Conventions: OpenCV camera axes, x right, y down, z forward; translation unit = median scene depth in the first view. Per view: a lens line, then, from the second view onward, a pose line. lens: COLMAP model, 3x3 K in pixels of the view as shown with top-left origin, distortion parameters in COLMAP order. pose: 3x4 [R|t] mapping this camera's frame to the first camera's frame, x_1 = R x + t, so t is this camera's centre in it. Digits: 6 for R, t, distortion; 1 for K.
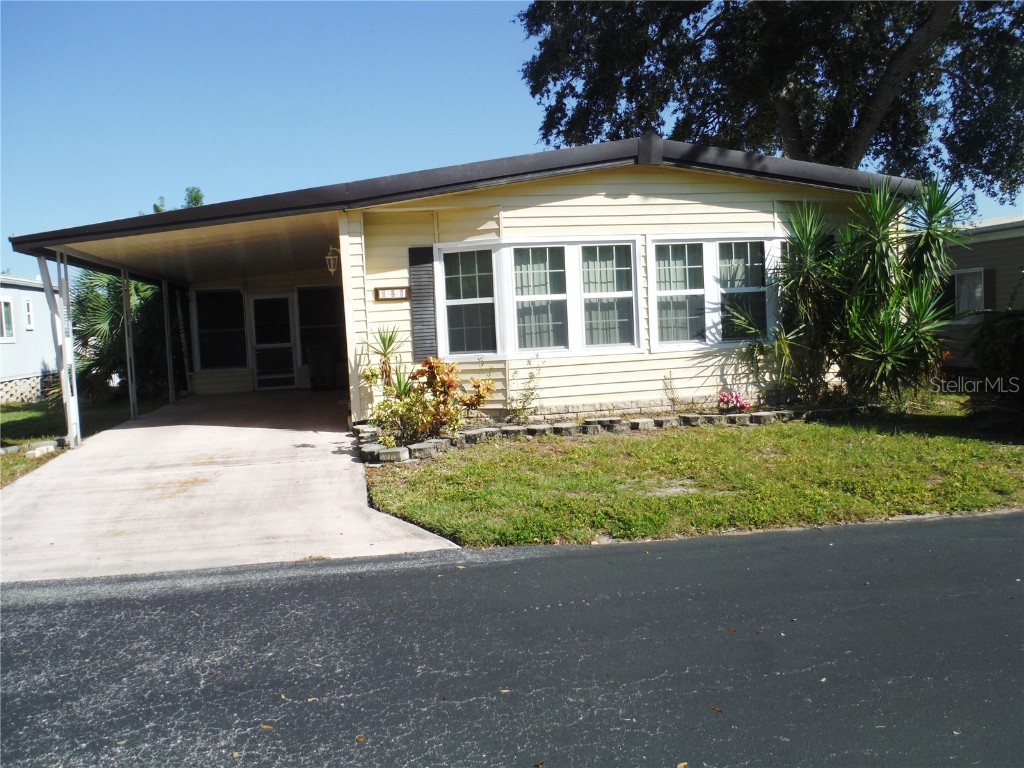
lens RADIAL K [[861.7, 0, 512.0], [0, 861.7, 384.0], [0, 0, 1]] dist [-0.082499, 0.050737]
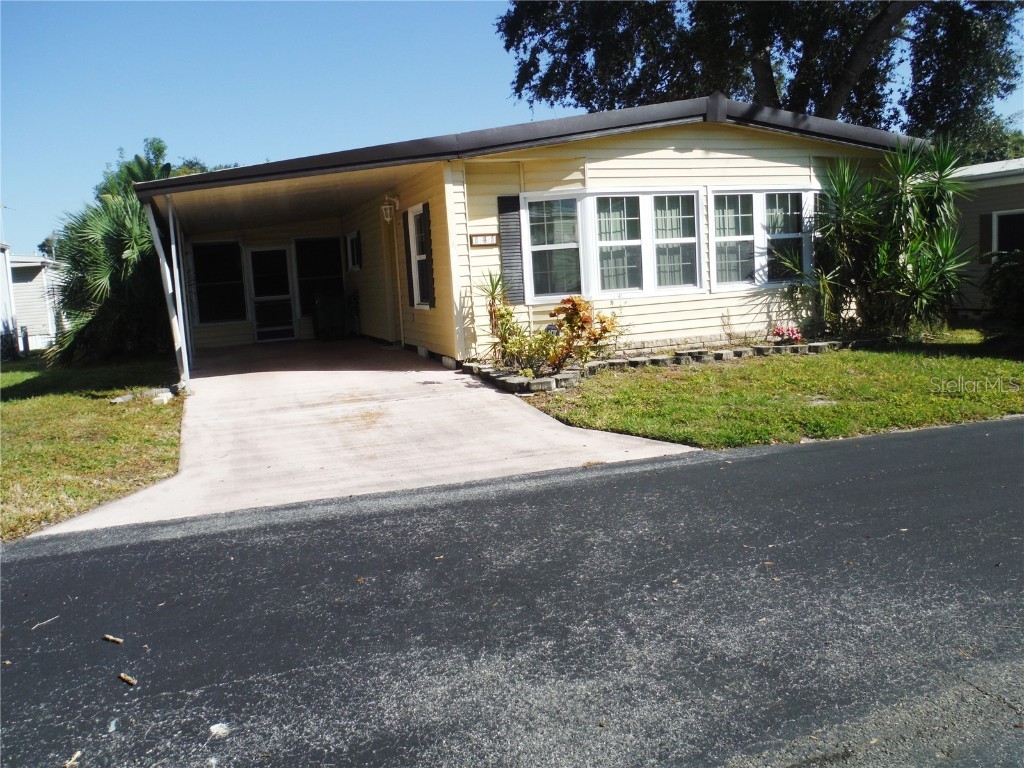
lens RADIAL K [[853.6, 0, 511.9], [0, 853.6, 405.5], [0, 0, 1]] dist [-0.077269, 0.017572]
pose [[0.988507, -0.034647, 0.147150, -0.266946], [0.023209, 0.996625, 0.078744, 0.016980], [-0.149381, -0.074423, 0.985975, -0.061141]]
